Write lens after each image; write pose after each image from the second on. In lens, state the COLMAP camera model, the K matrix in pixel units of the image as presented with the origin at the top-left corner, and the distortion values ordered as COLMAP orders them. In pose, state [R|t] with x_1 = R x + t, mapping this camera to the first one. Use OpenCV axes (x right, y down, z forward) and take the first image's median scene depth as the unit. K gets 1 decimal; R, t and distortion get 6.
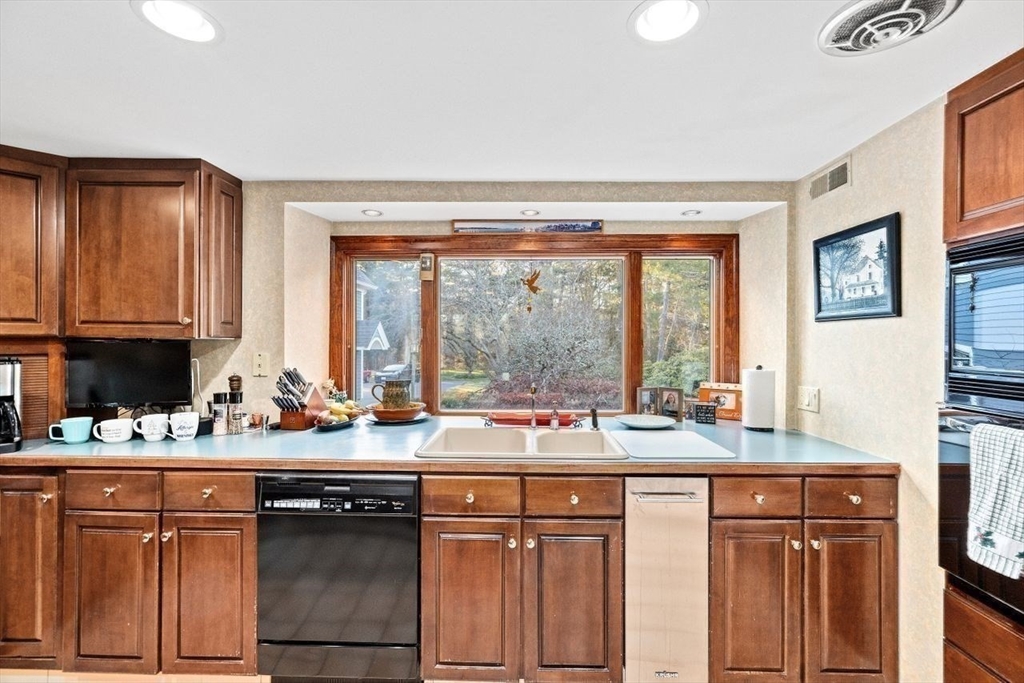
lens RADIAL K [[461.3, 0, 512.0], [0, 461.3, 341.5], [0, 0, 1]] dist [-0.000183, 0.000474]
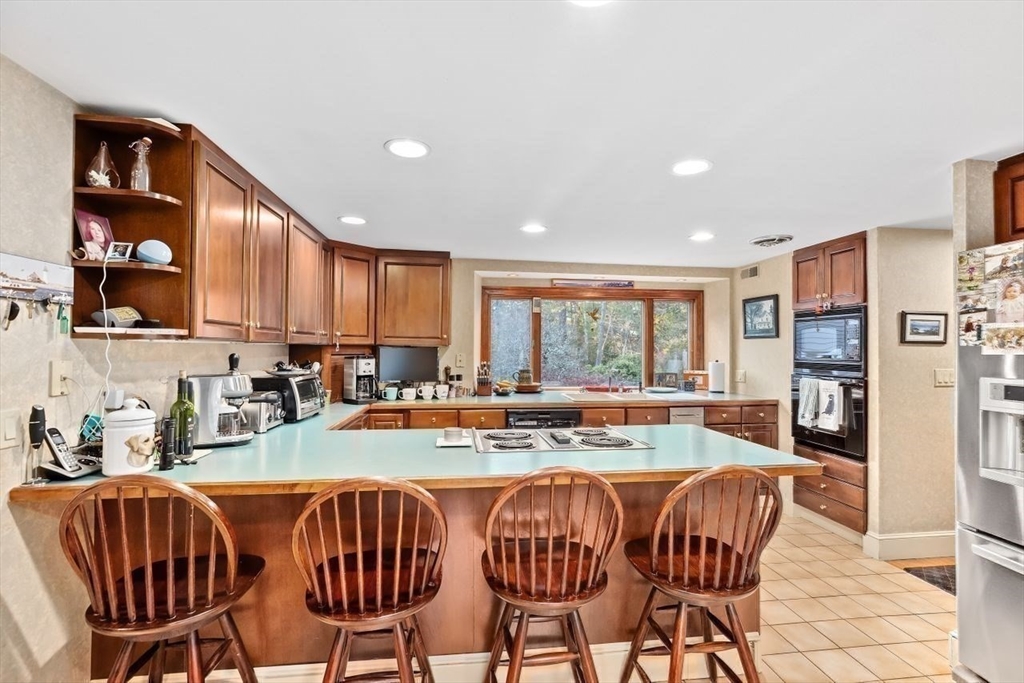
lens RADIAL K [[461.3, 0, 512.0], [0, 461.3, 341.5], [0, 0, 1]] dist [-0.000183, 0.000474]
pose [[0.989090, 0.003630, 0.147266, -0.703357], [-0.001755, 0.999916, -0.012858, -0.001541], [-0.147300, 0.012459, 0.989013, -0.932317]]
